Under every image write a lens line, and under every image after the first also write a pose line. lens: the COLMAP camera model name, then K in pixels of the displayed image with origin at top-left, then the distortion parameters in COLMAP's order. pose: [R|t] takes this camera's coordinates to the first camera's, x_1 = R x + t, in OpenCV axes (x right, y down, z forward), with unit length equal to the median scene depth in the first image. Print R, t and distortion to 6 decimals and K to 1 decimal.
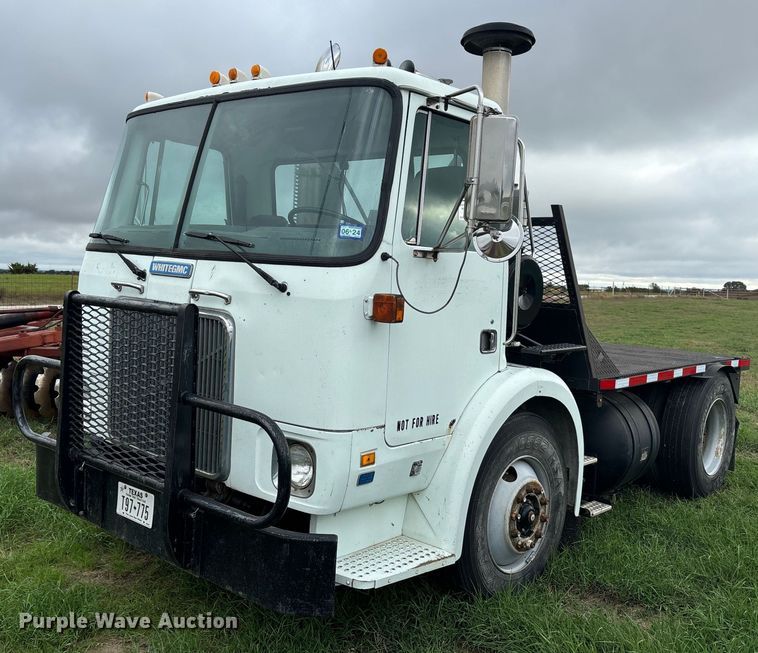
lens RADIAL K [[751.9, 0, 379.0], [0, 751.9, 326.5], [0, 0, 1]] dist [0.140224, -0.168858]
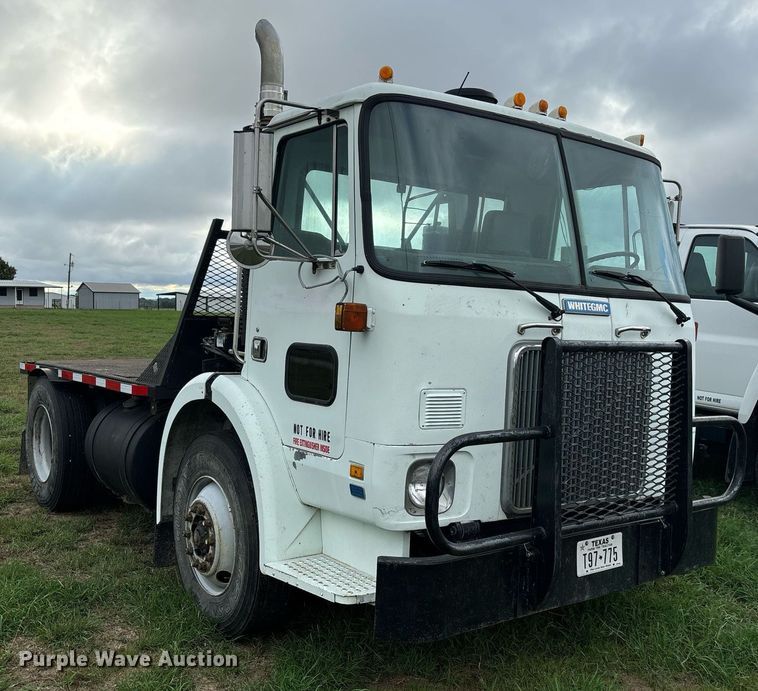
lens RADIAL K [[827.2, 0, 379.0], [0, 827.2, 345.5], [0, 0, 1]] dist [0.183555, -0.456233]
pose [[0.196088, -0.085169, 0.976881, -1.367755], [0.046264, 0.995915, 0.077542, -0.121545], [-0.979494, 0.029989, 0.199227, 1.043183]]
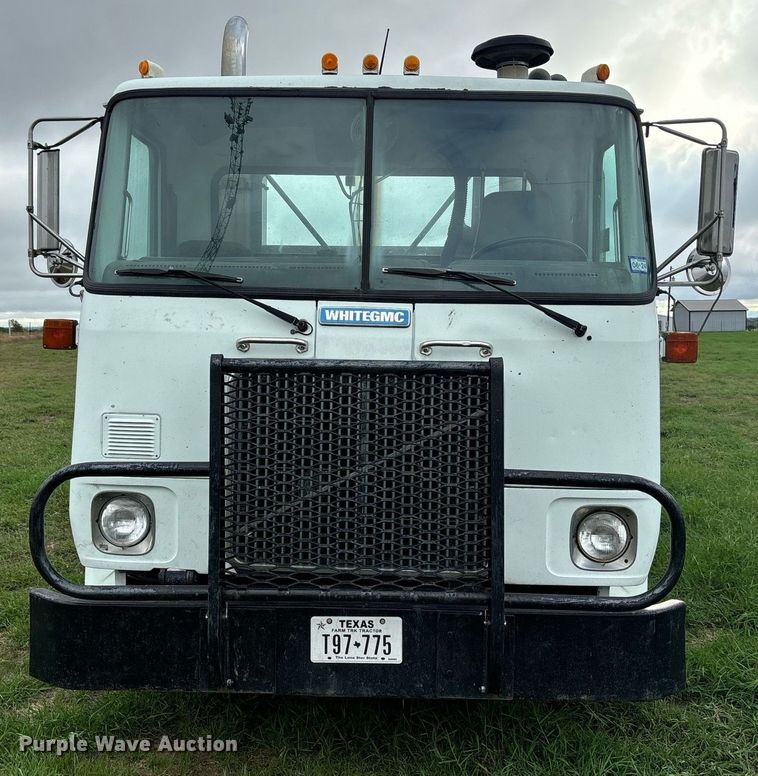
lens RADIAL K [[989.1, 0, 379.6], [0, 989.1, 347.9], [0, 0, 1]] dist [0.191947, -0.404270]
pose [[0.771530, -0.063198, 0.633046, -0.882088], [0.076166, 0.997073, 0.006712, -0.050117], [-0.631617, 0.043038, 0.774085, 0.229506]]
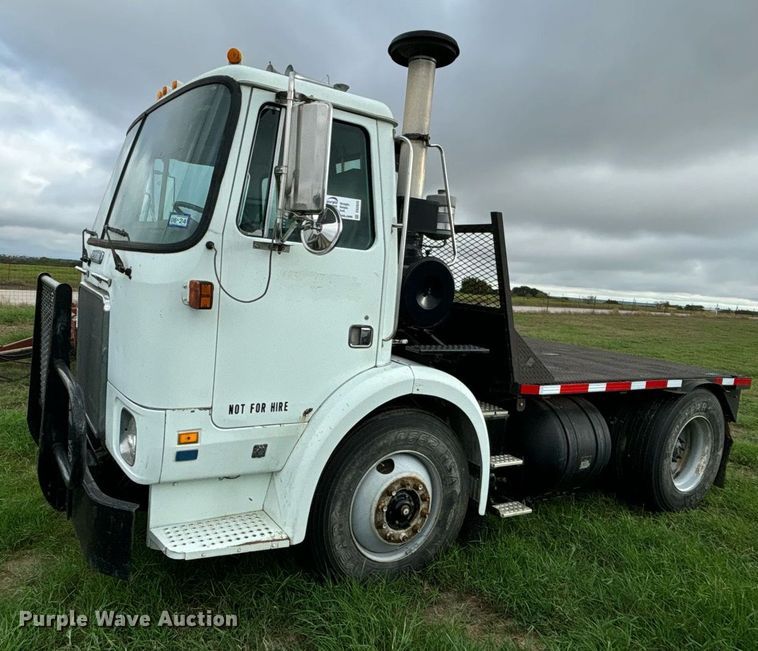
lens RADIAL K [[527.1, 0, 379.0], [0, 527.1, 325.5], [0, 0, 1]] dist [0.047743, -0.003679]
pose [[0.946344, 0.064504, -0.316659, 0.400774], [-0.063745, 0.997885, 0.012766, -0.005976], [0.316813, 0.008104, 0.948453, 0.329921]]
